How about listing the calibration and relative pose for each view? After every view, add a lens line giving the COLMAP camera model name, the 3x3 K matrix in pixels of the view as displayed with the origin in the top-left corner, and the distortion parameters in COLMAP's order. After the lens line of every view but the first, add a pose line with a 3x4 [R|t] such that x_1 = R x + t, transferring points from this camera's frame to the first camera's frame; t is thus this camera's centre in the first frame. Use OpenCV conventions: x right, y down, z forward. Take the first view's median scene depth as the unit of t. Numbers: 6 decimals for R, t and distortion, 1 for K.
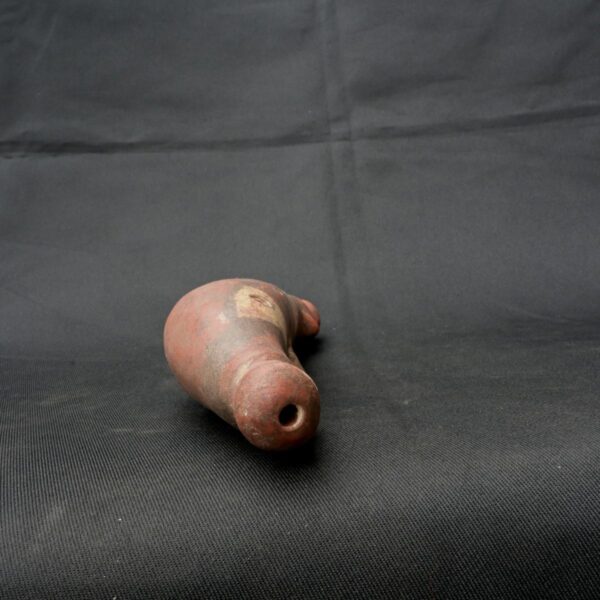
lens RADIAL K [[608.7, 0, 300.0], [0, 608.7, 300.0], [0, 0, 1]] dist [-0.025362, -0.007740]
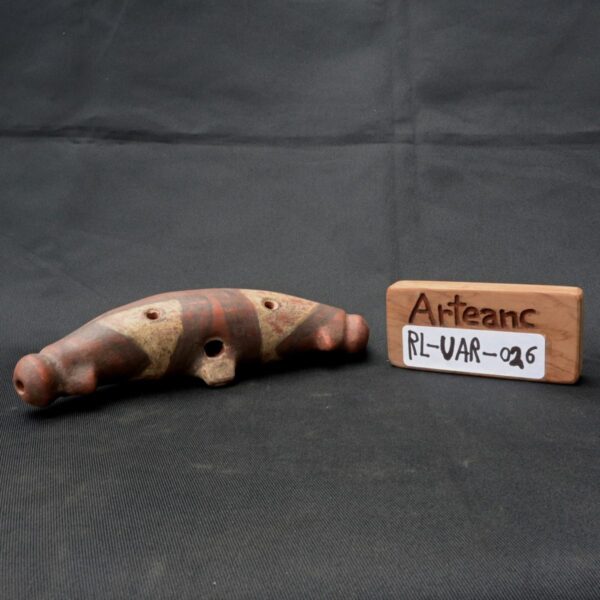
lens RADIAL K [[608.7, 0, 300.0], [0, 608.7, 300.0], [0, 0, 1]] dist [-0.025362, -0.007740]
pose [[0.996484, 0.073507, -0.040210, -0.046062], [-0.069288, 0.992790, 0.097814, -0.099367], [0.047110, -0.094684, 0.994392, -0.024028]]
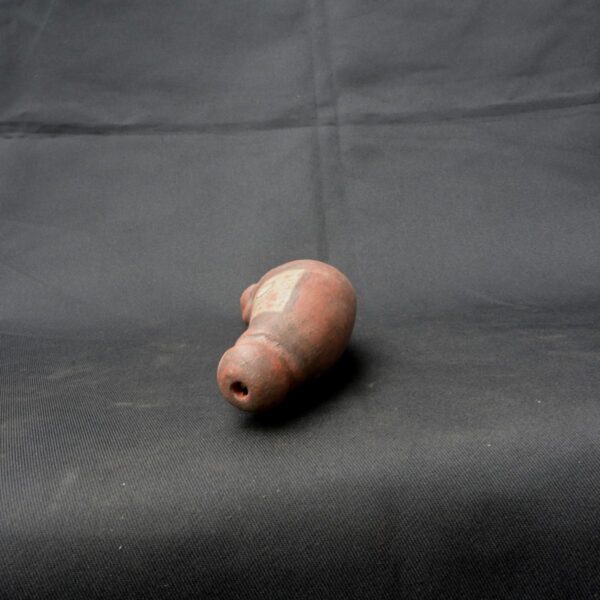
lens RADIAL K [[608.7, 0, 300.0], [0, 608.7, 300.0], [0, 0, 1]] dist [-0.025362, -0.007740]
pose [[0.999798, 0.014497, 0.013911, 0.010374], [-0.015315, 0.998044, 0.060606, -0.027778], [-0.013005, -0.060807, 0.998065, -0.063480]]
